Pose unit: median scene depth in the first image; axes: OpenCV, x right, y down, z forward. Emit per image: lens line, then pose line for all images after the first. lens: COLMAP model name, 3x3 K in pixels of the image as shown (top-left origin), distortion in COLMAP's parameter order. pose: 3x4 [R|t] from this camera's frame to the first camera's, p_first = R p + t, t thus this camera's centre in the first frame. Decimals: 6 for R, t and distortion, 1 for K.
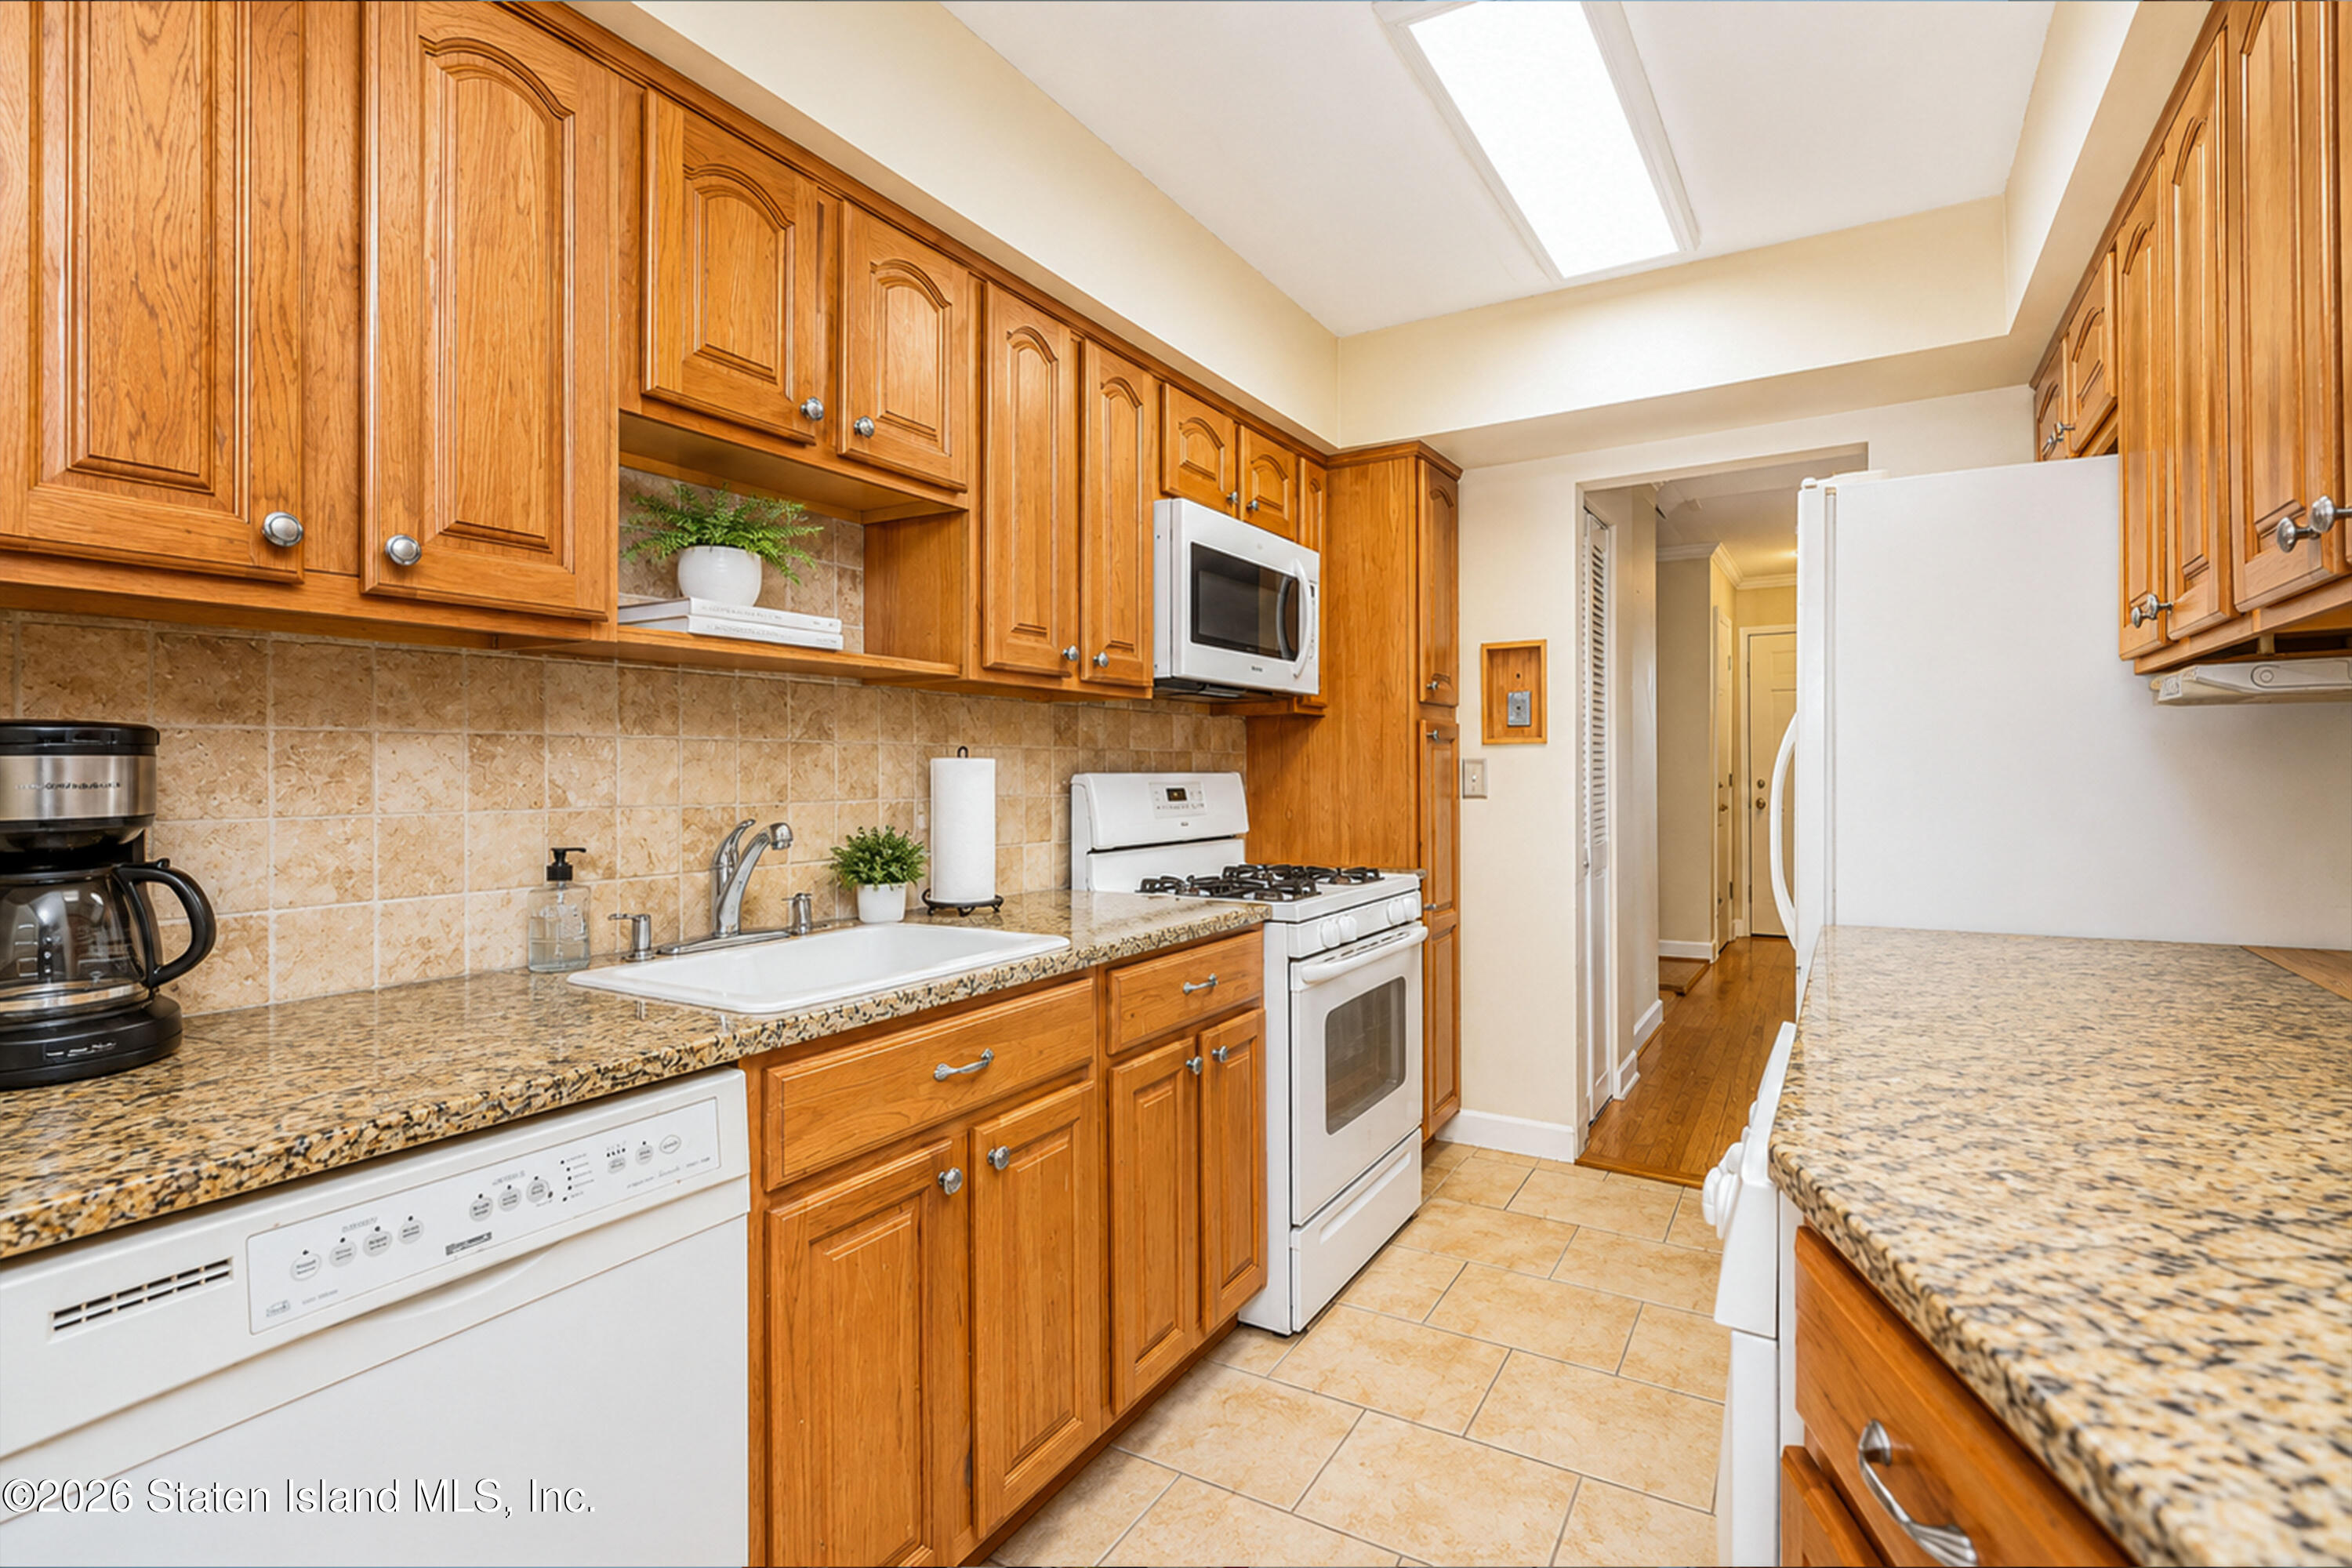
lens RADIAL K [[1091.1, 0, 1173.8], [0, 1091.1, 773.8], [0, 0, 1]] dist [0.006483, 0.001075]
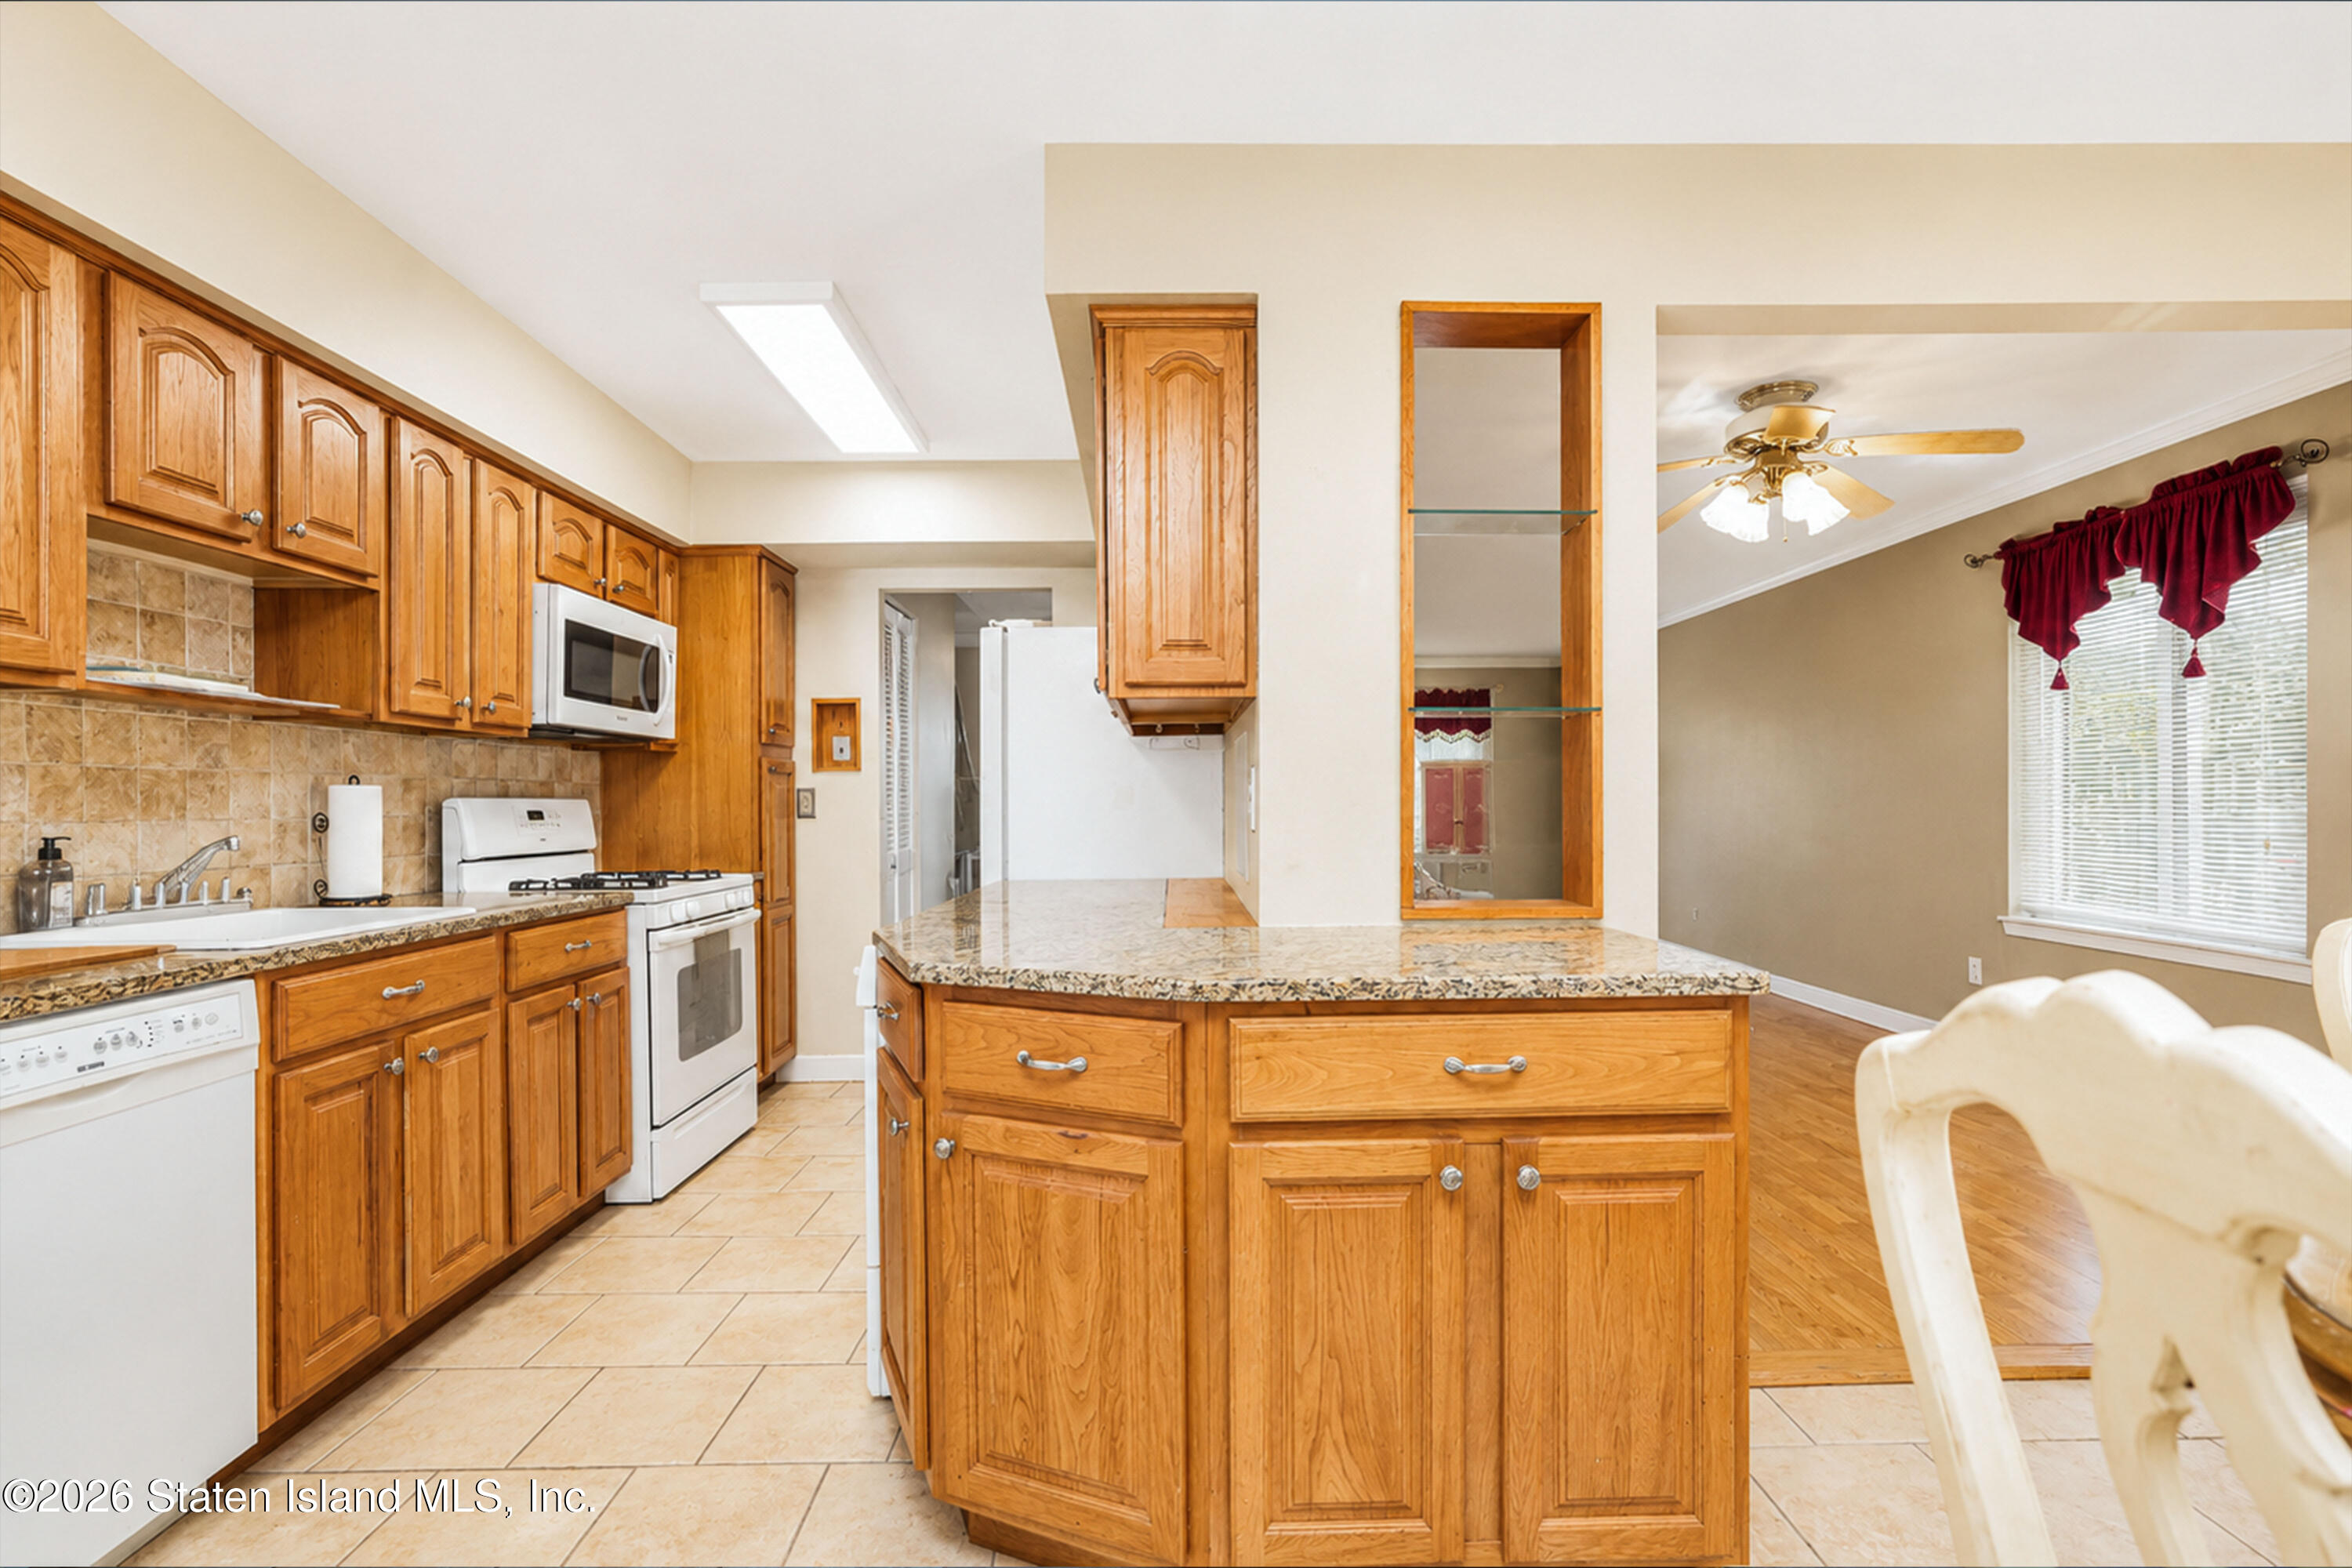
lens RADIAL K [[1091.1, 0, 1187.4], [0, 1091.1, 806.9], [0, 0, 1]] dist [0.006483, 0.001075]
pose [[0.846483, -0.000980, 0.532415, -0.056943], [0.002983, 0.999991, -0.002901, 0.020751], [-0.532408, 0.004044, 0.846478, -0.547855]]
